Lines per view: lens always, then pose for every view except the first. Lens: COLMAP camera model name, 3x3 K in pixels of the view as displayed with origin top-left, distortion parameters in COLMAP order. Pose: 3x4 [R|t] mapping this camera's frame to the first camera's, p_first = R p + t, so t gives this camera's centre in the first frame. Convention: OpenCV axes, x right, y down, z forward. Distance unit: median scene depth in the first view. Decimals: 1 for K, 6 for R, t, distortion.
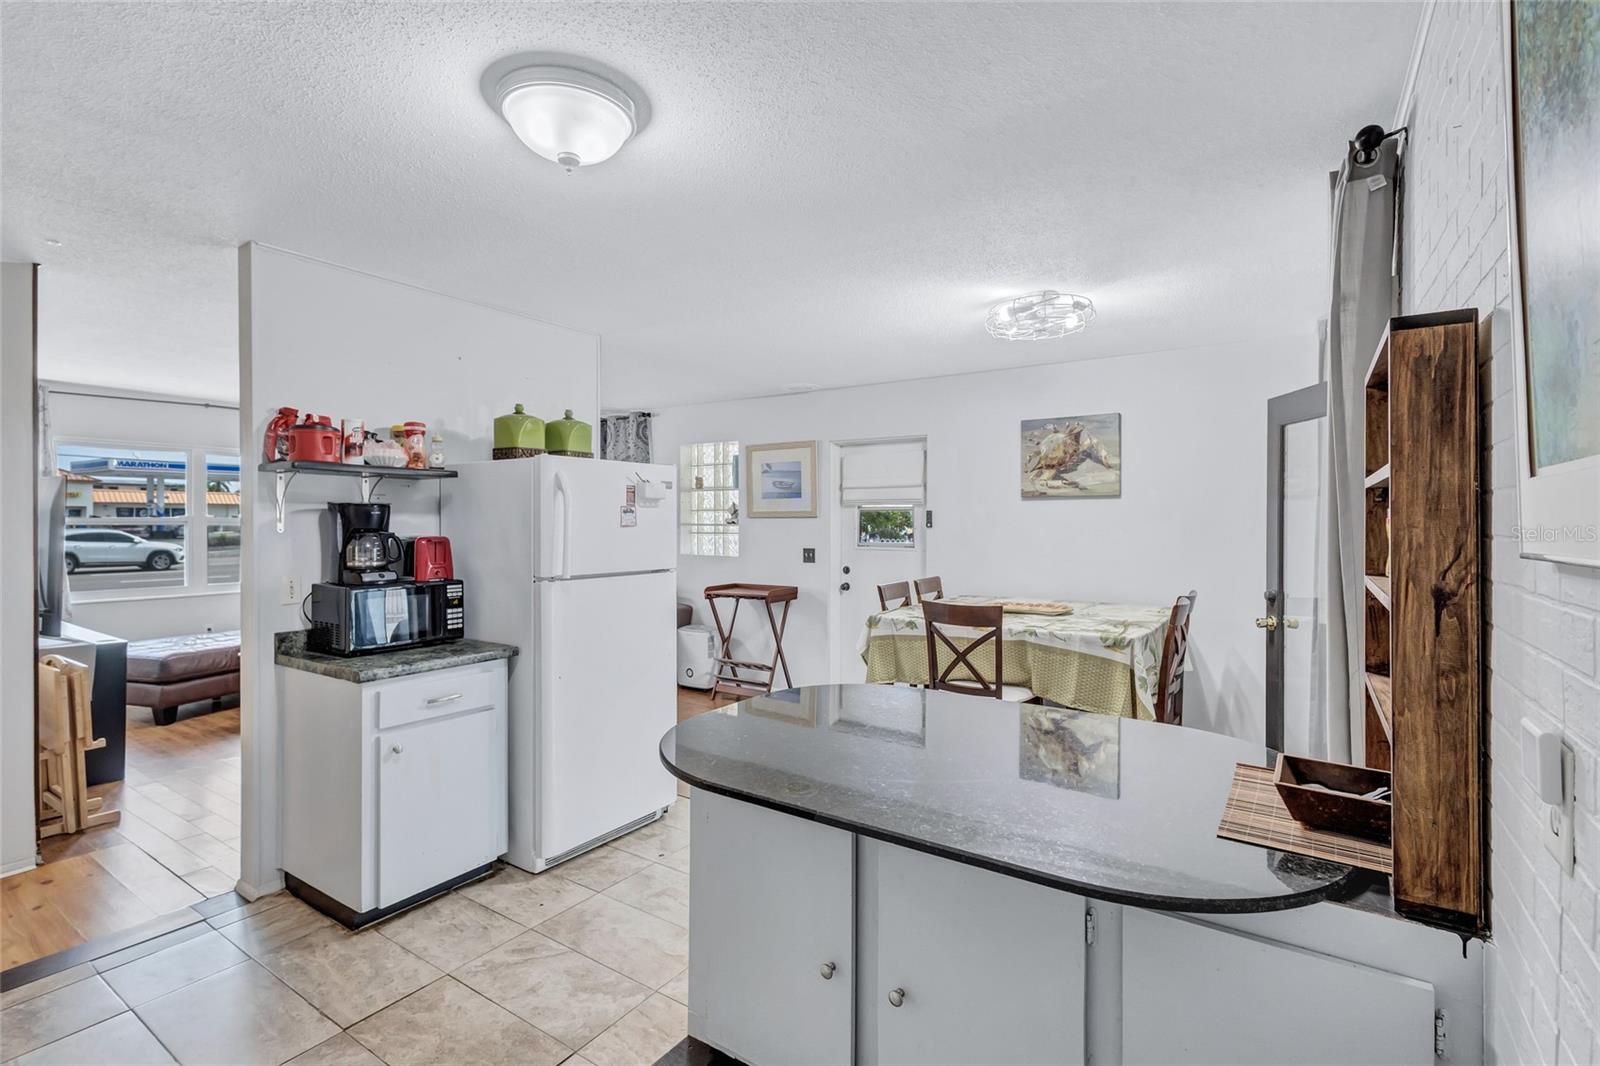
lens RADIAL K [[739.3, 0, 798.6], [0, 739.3, 525.7], [0, 0, 1]] dist [0.021795, 0.000191]
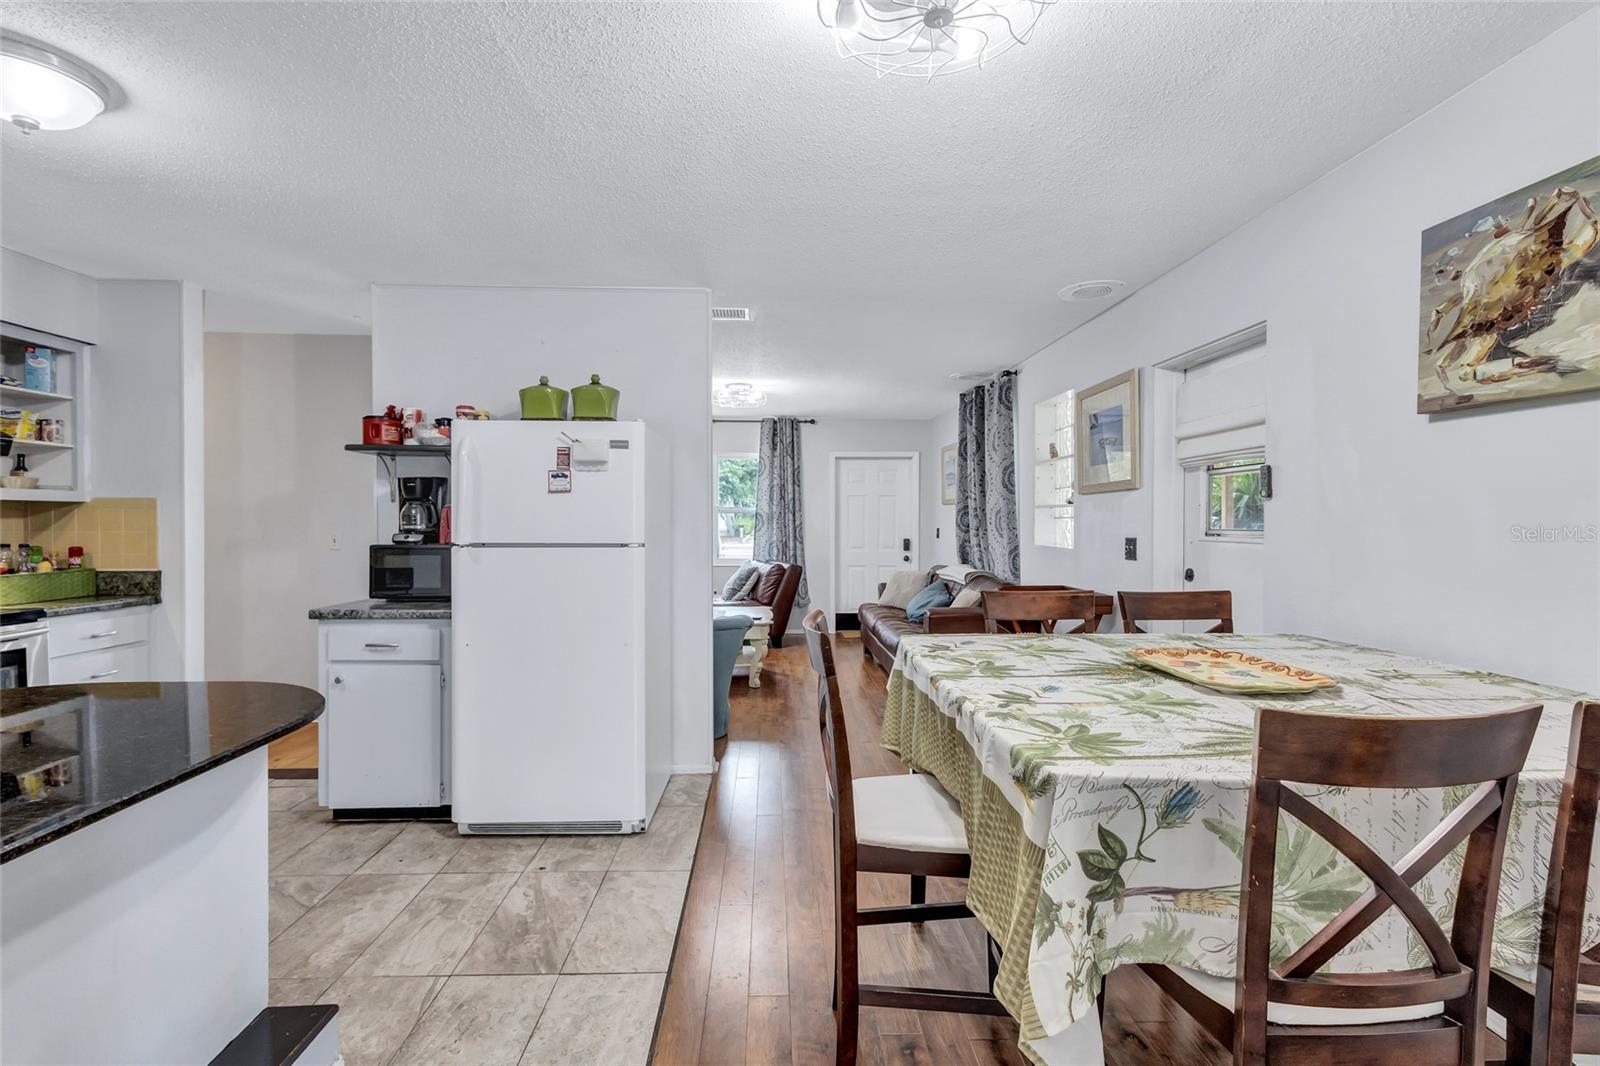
lens RADIAL K [[733.5, 0, 784.4], [0, 733.5, 530.6], [0, 0, 1]] dist [0.041425, -0.024590]
pose [[0.583147, 0.009911, -0.812306, 0.638724], [-0.005733, 0.999951, 0.008085, 0.037175], [0.812346, -0.000058, 0.583175, 0.679459]]
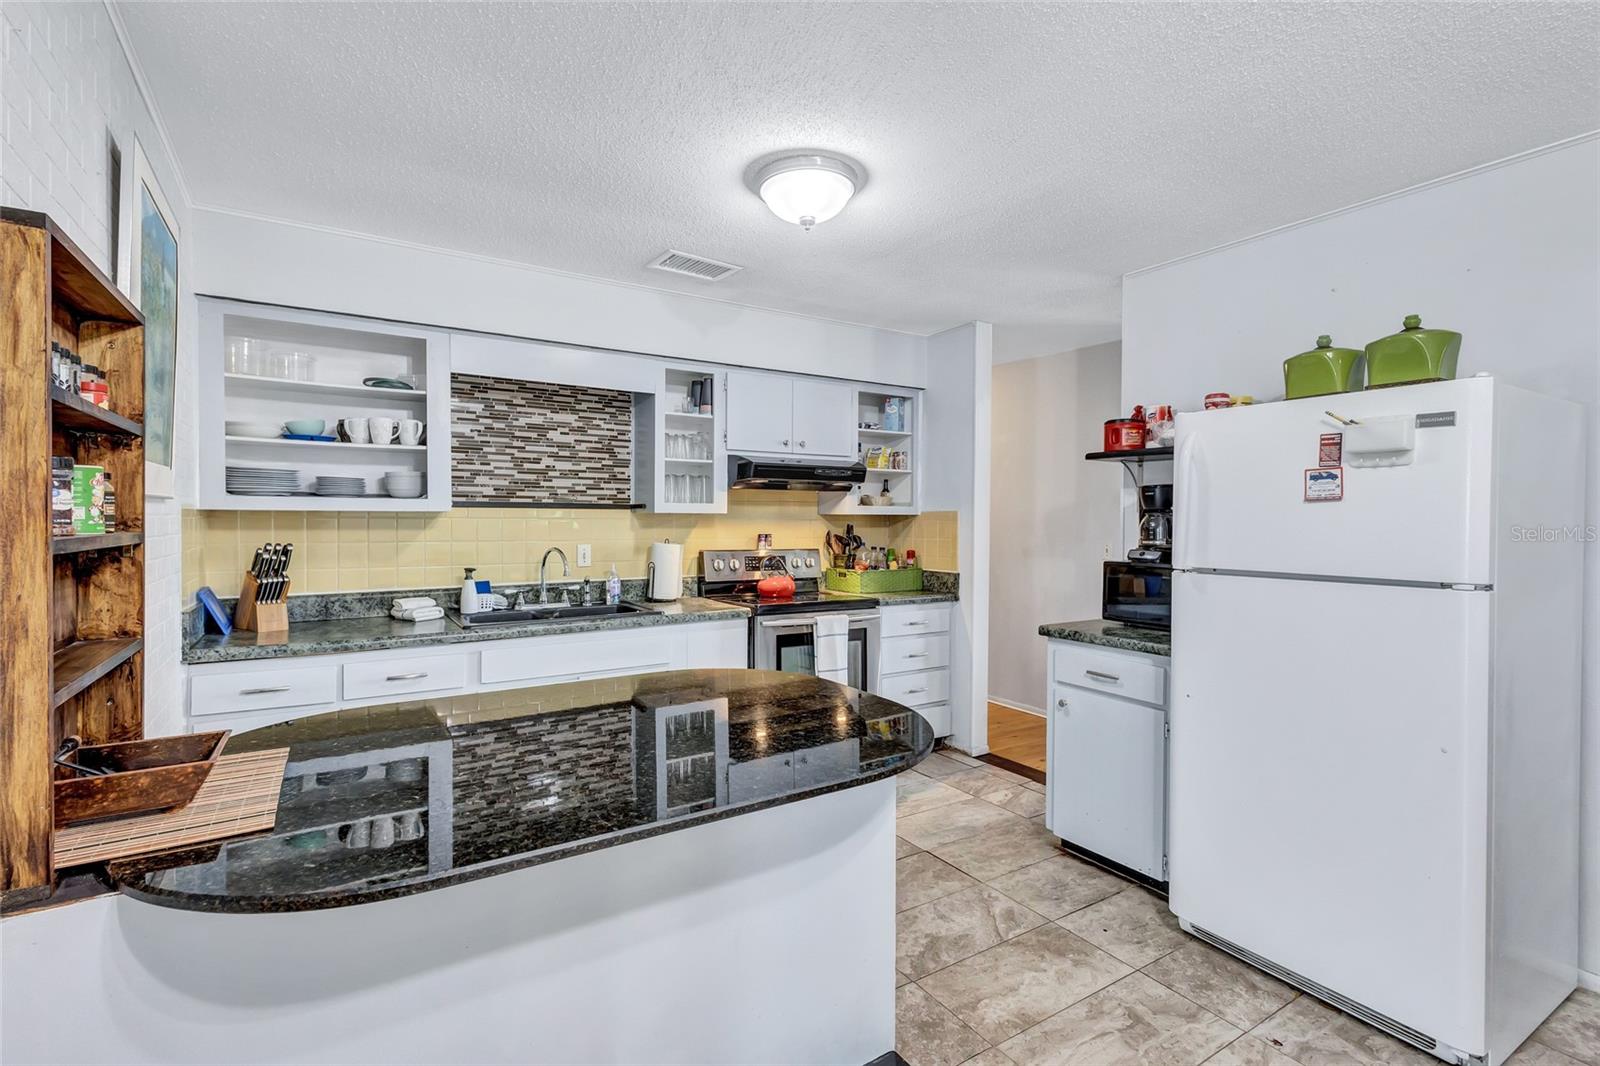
lens RADIAL K [[732.4, 0, 797.6], [0, 732.4, 530.9], [0, 0, 1]] dist [0.022769, -0.009262]
pose [[-0.398110, 0.011253, -0.917269, 0.488861], [-0.010255, 0.999808, 0.016716, 0.019014], [0.917280, 0.016061, -0.397918, 0.820828]]
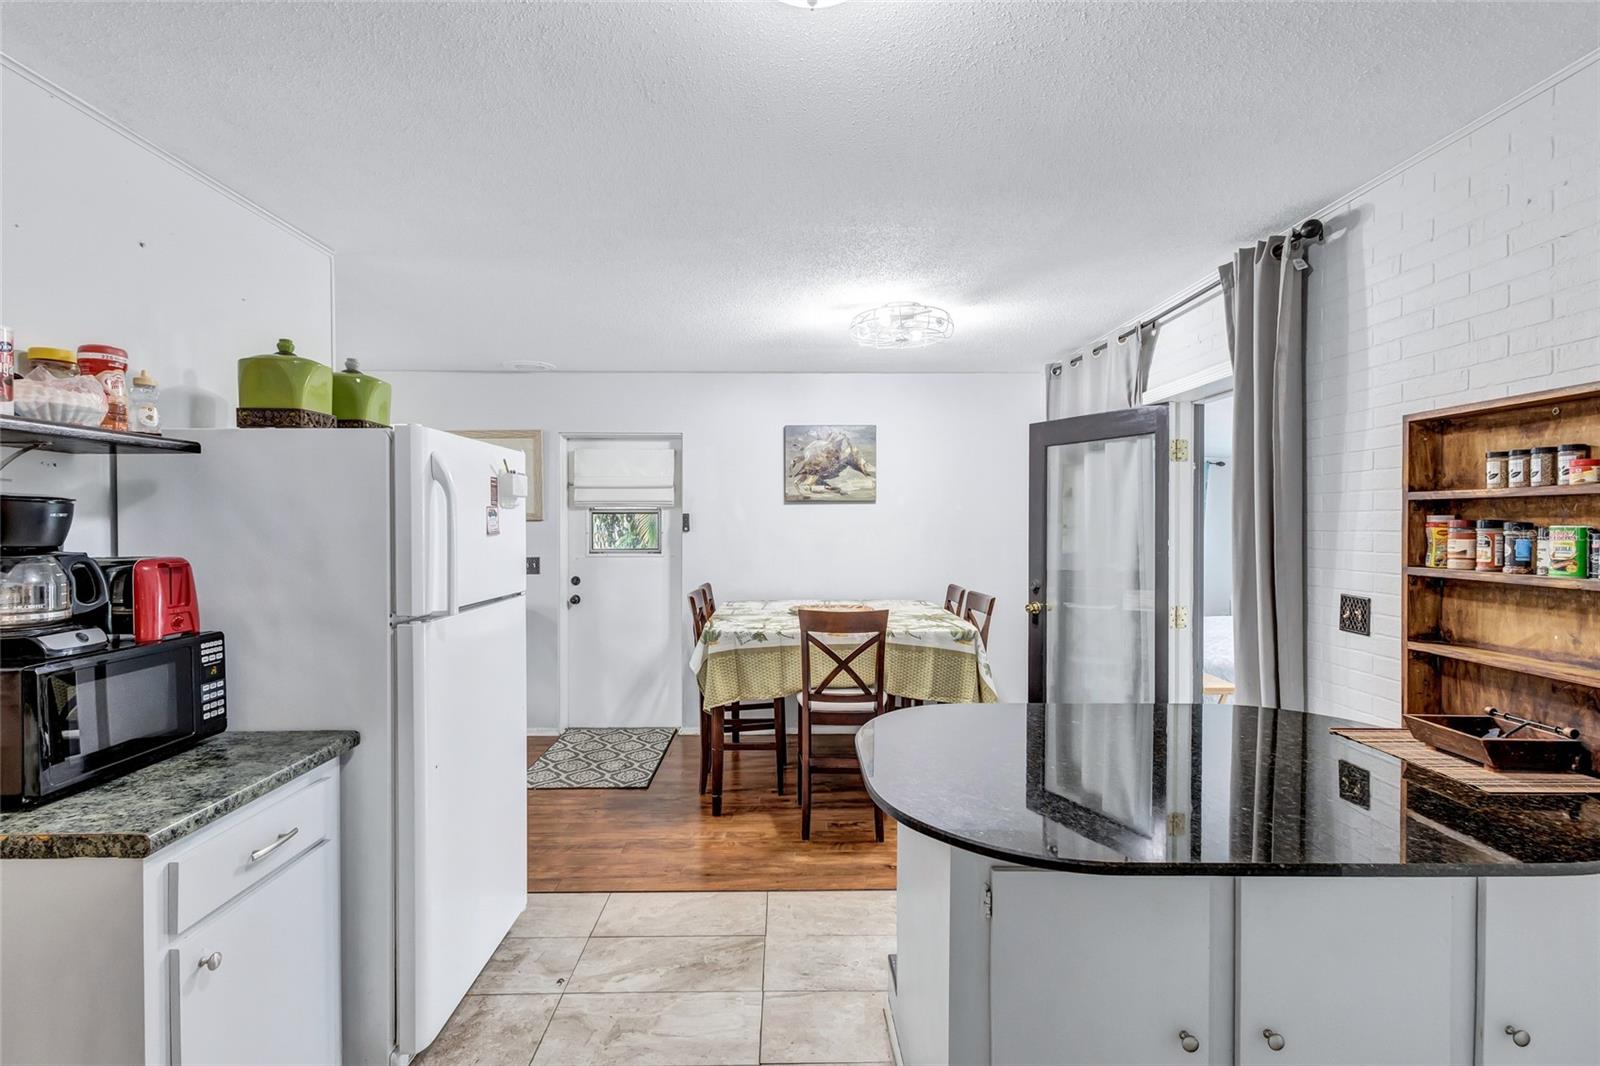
lens RADIAL K [[727.7, 0, 796.3], [0, 727.7, 531.9], [0, 0, 1]] dist [0.020077, -0.000050]
pose [[0.821074, -0.009704, 0.570739, -0.379348], [0.006583, 0.999950, 0.007531, -0.005323], [-0.570783, -0.002427, 0.821097, 0.252570]]
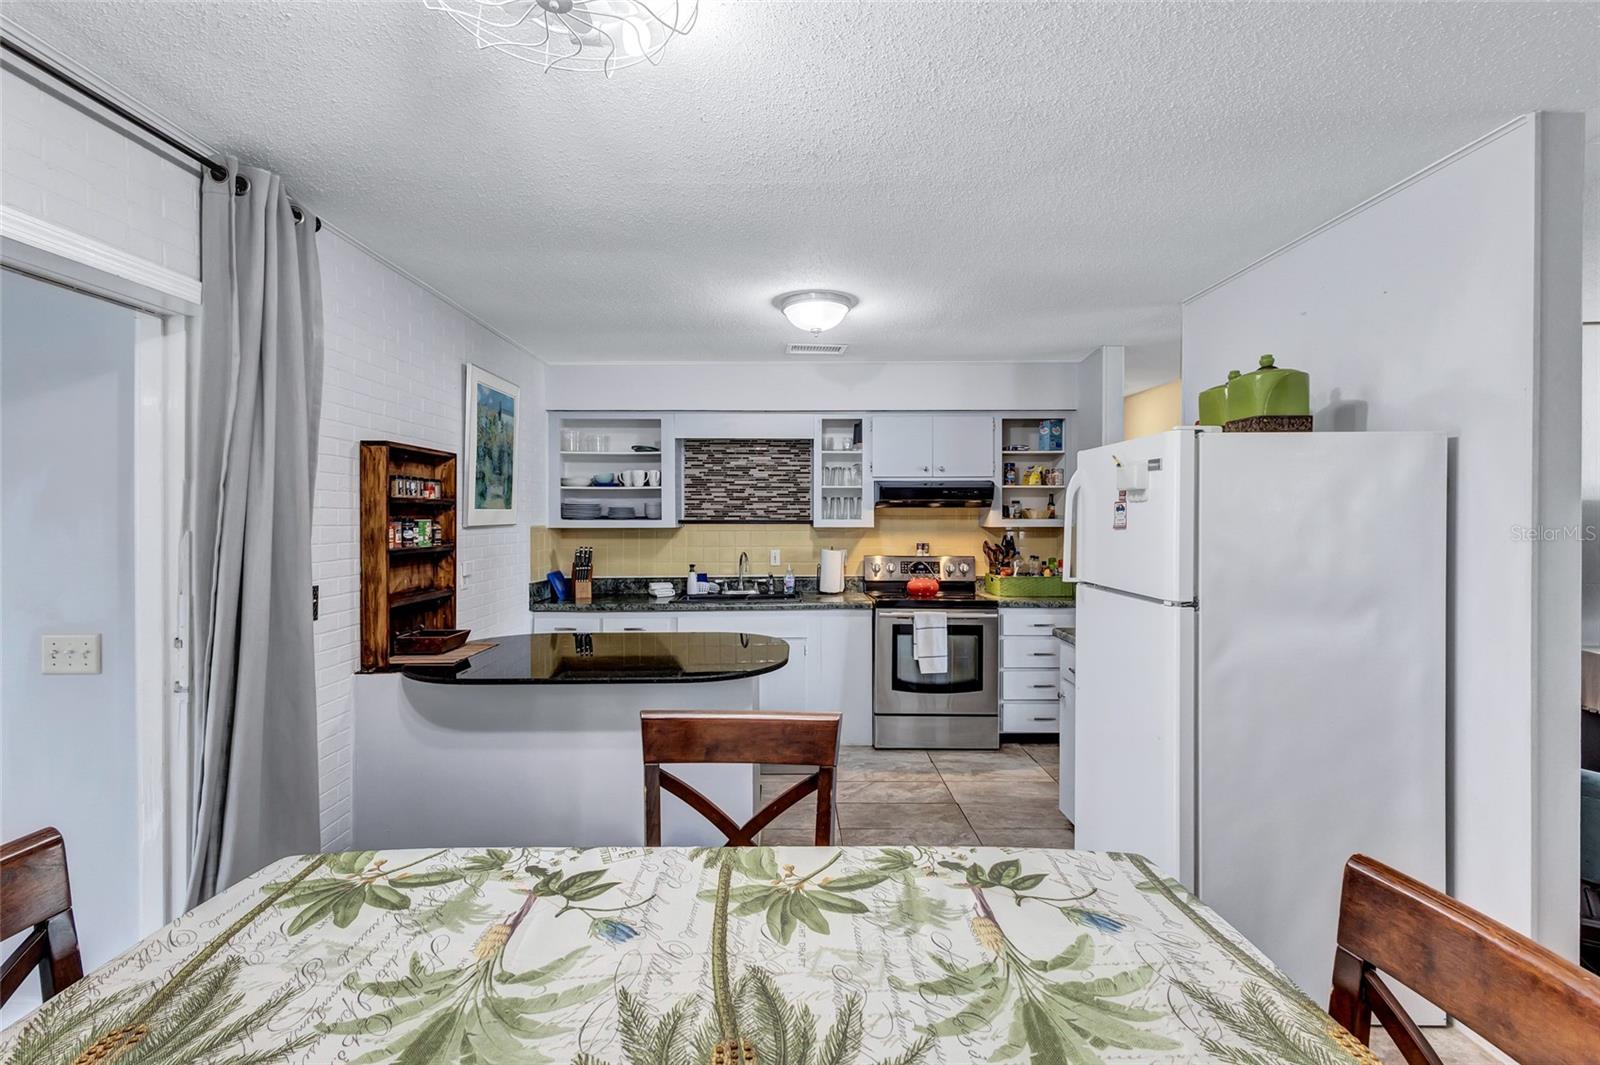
lens RADIAL K [[739.3, 0, 798.6], [0, 739.3, 525.2], [0, 0, 1]] dist [0.021795, 0.000191]
pose [[-0.818768, 0.003788, -0.574113, 0.446807], [-0.004665, 0.999901, 0.013251, -0.010779], [0.574106, 0.013528, -0.818669, 1.382498]]
